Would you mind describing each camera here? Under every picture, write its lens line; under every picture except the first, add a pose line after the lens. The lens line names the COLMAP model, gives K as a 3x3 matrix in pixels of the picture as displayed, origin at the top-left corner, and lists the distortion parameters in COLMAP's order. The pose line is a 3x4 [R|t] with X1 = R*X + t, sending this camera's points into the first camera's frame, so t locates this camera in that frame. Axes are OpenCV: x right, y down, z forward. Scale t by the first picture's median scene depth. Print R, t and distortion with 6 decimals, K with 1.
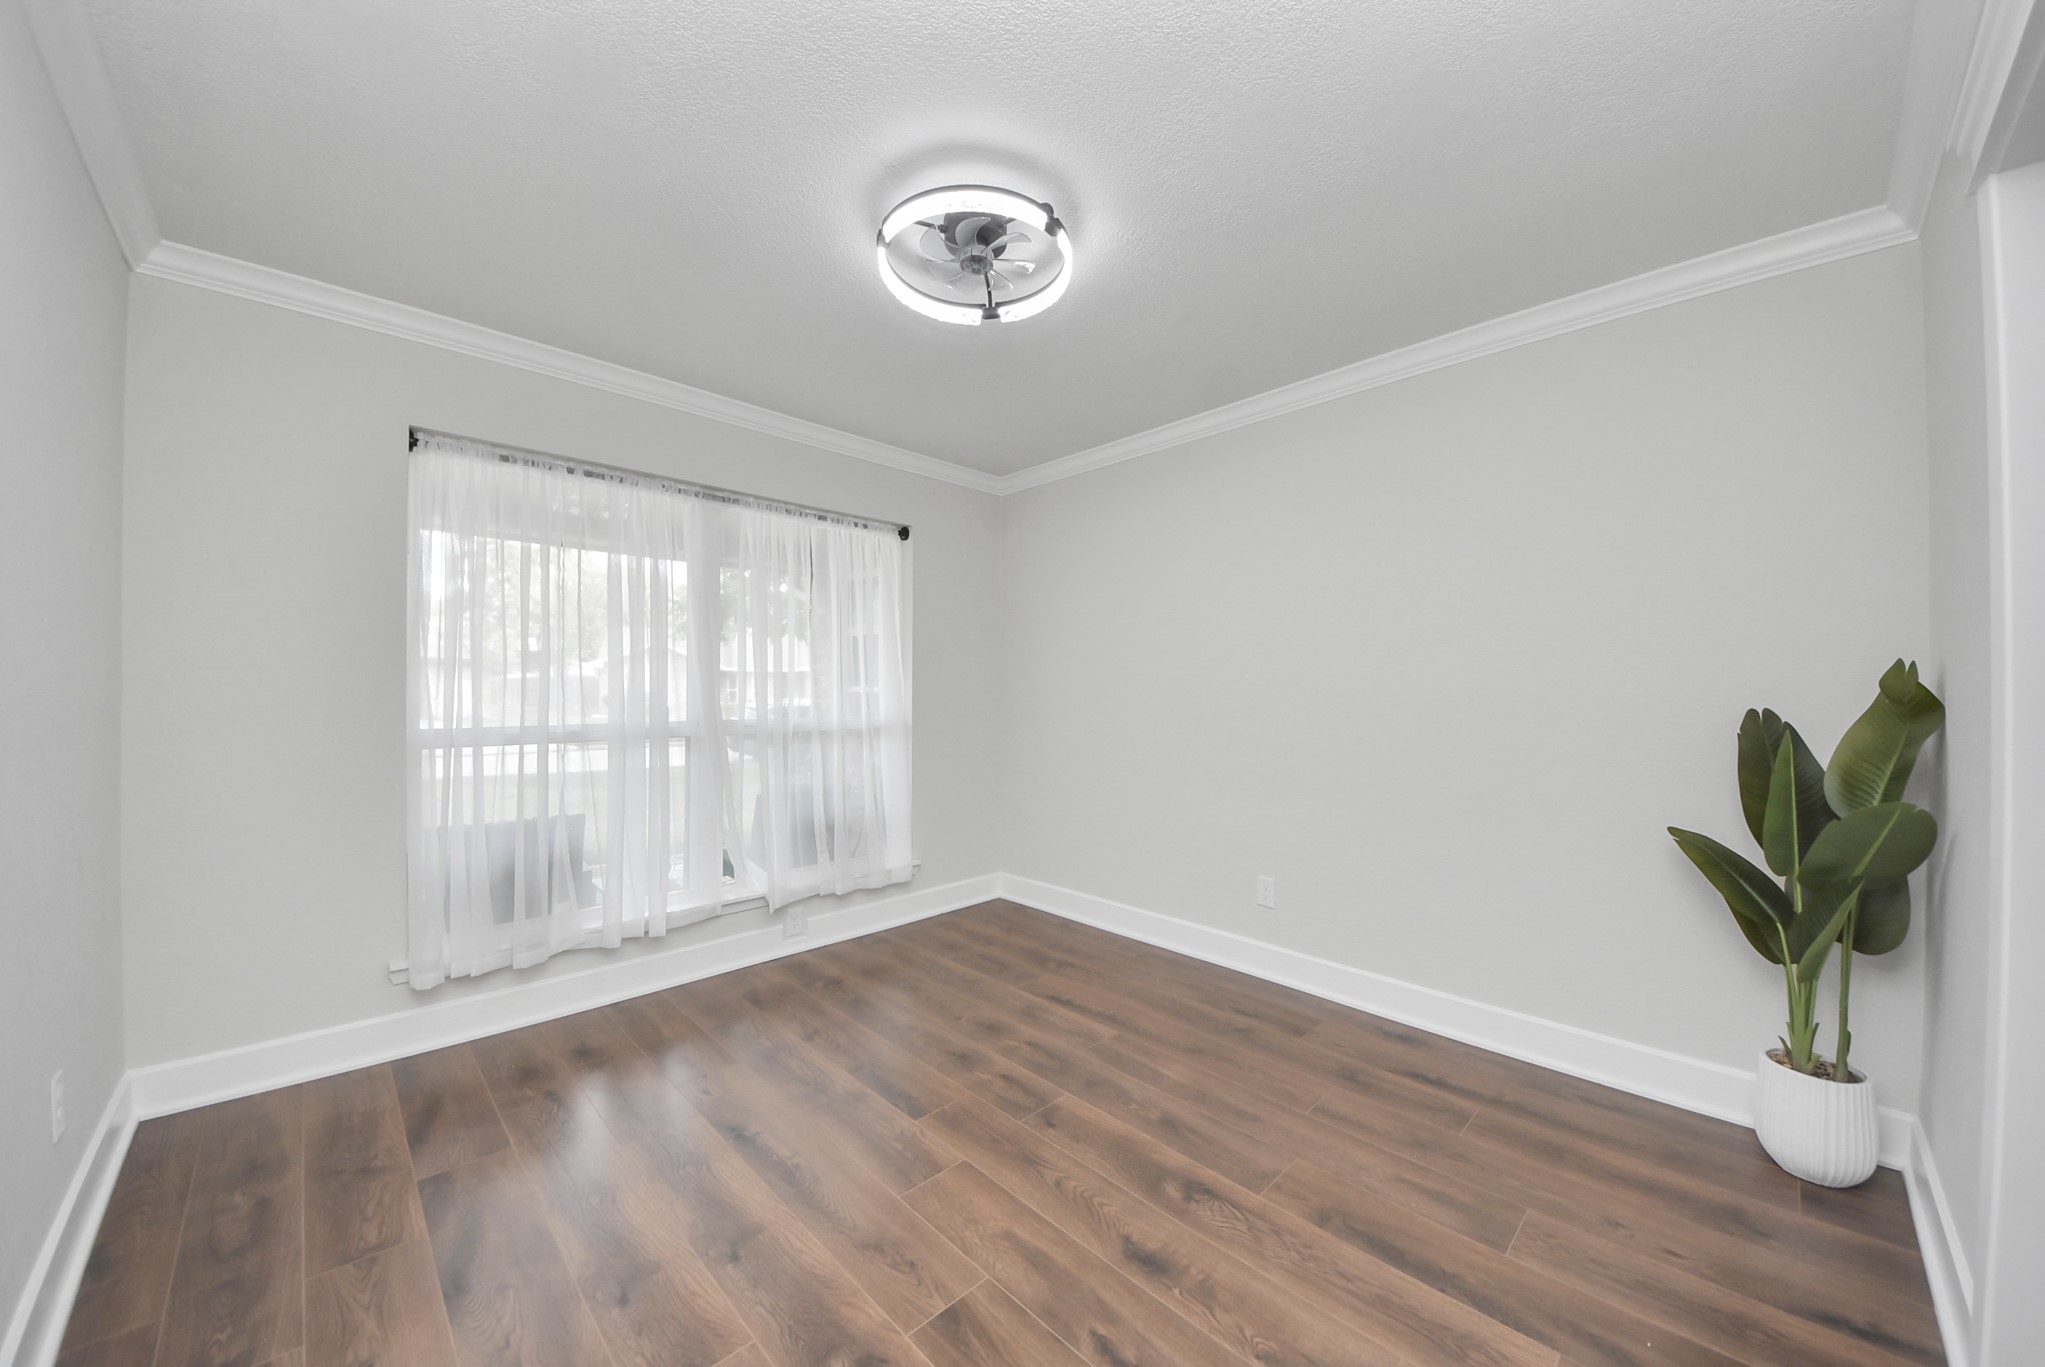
lens RADIAL K [[749.5, 0, 1032.6], [0, 749.5, 680.7], [0, 0, 1]] dist [0.039484, -0.000218]
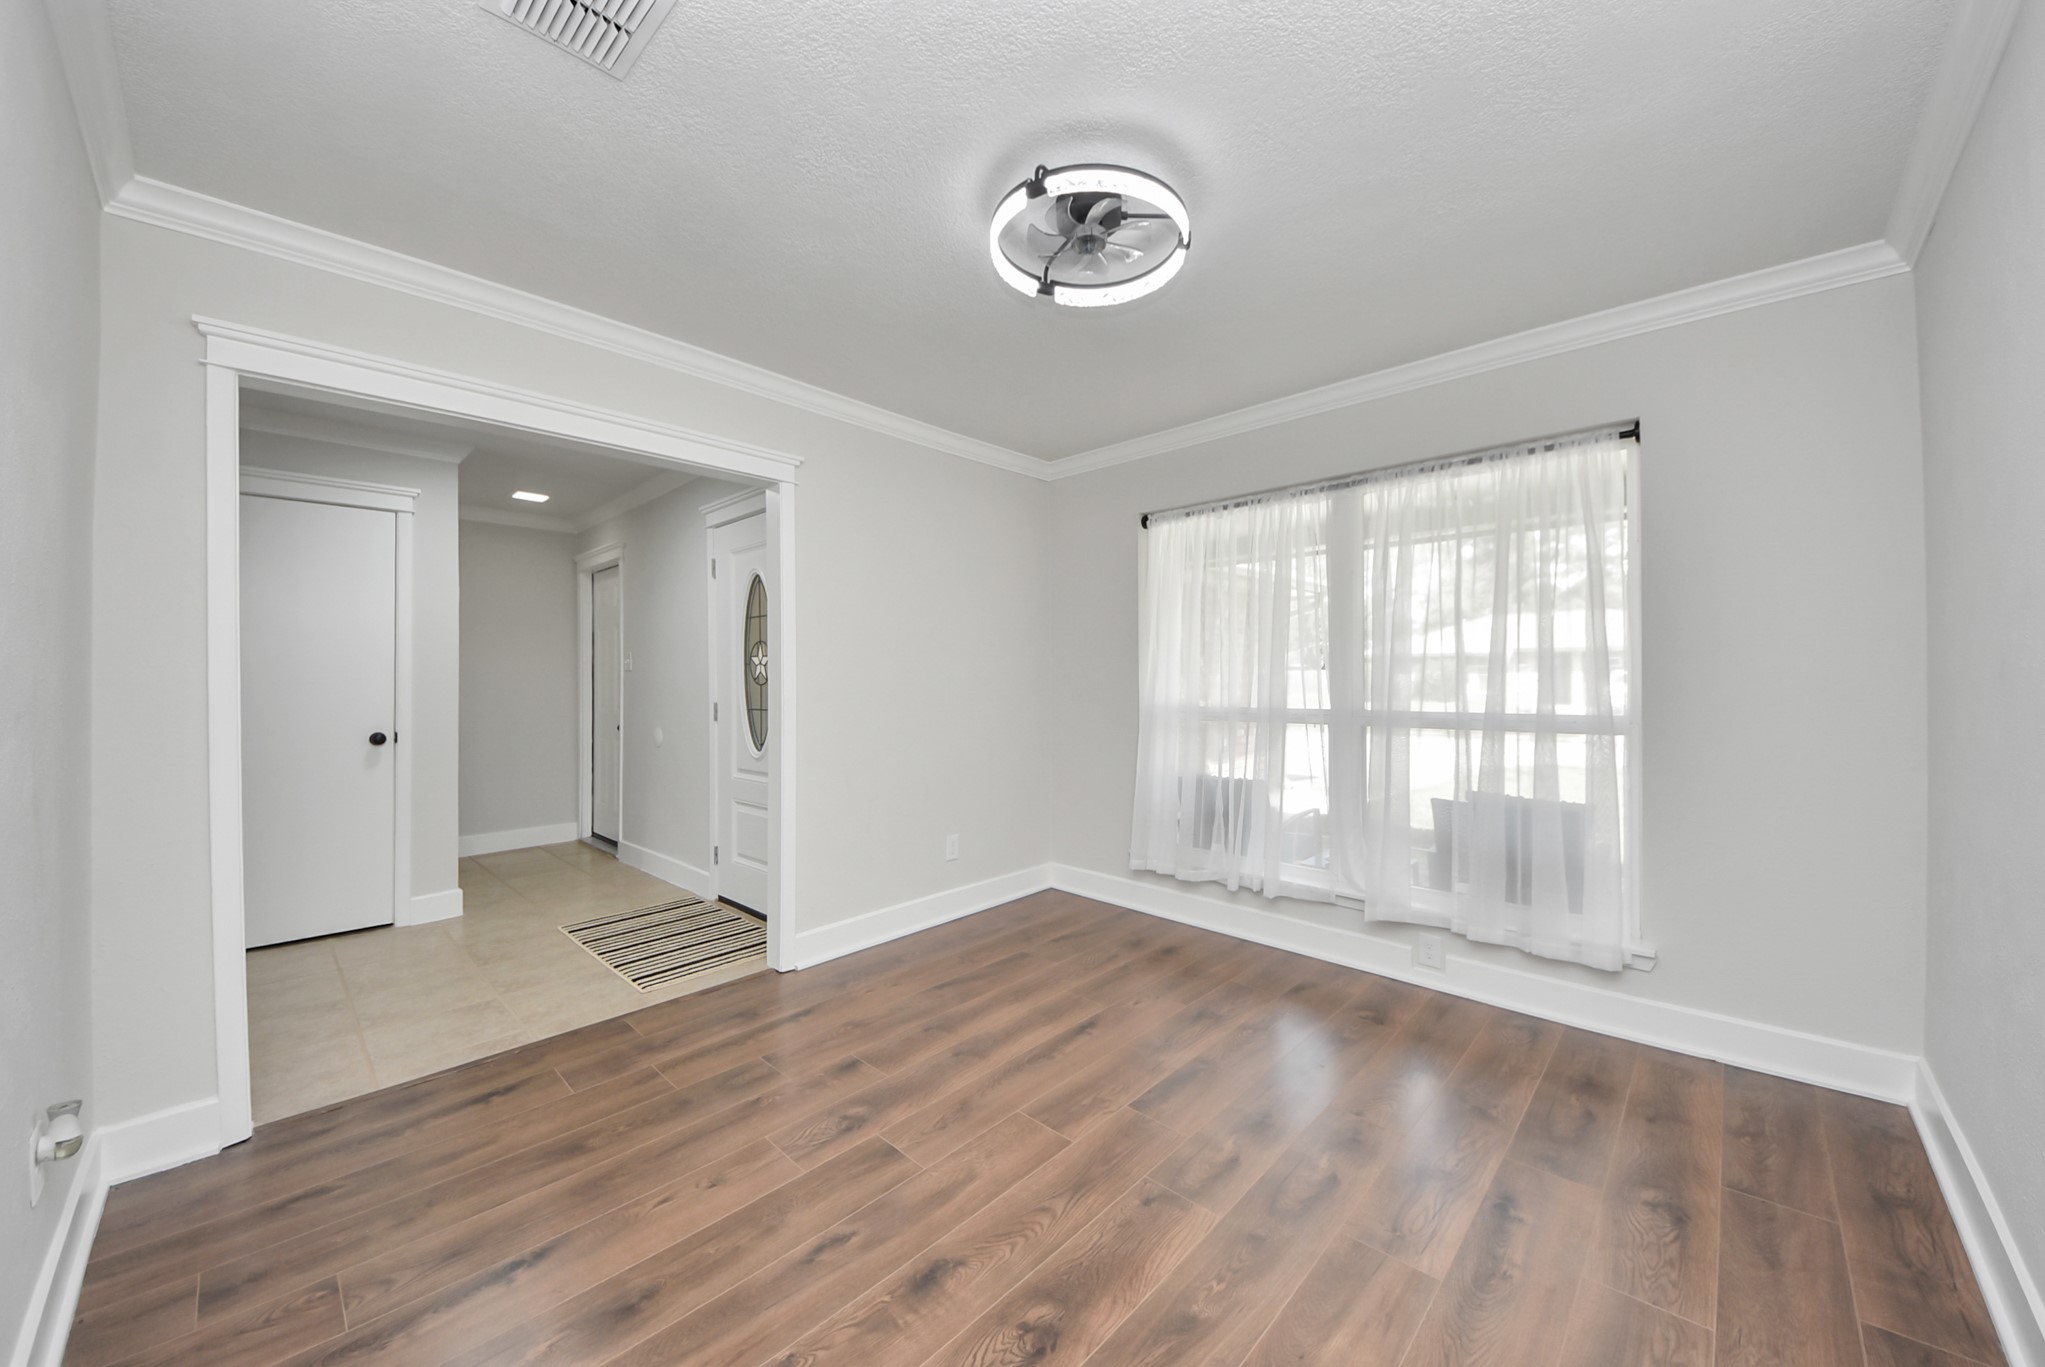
lens RADIAL K [[749.5, 0, 1032.6], [0, 749.5, 680.7], [0, 0, 1]] dist [0.039484, -0.000218]
pose [[0.037824, -0.004050, -0.999276, 0.720450], [0.017590, 0.999840, -0.003387, 0.013305], [0.999130, -0.017450, 0.037890, 0.716998]]
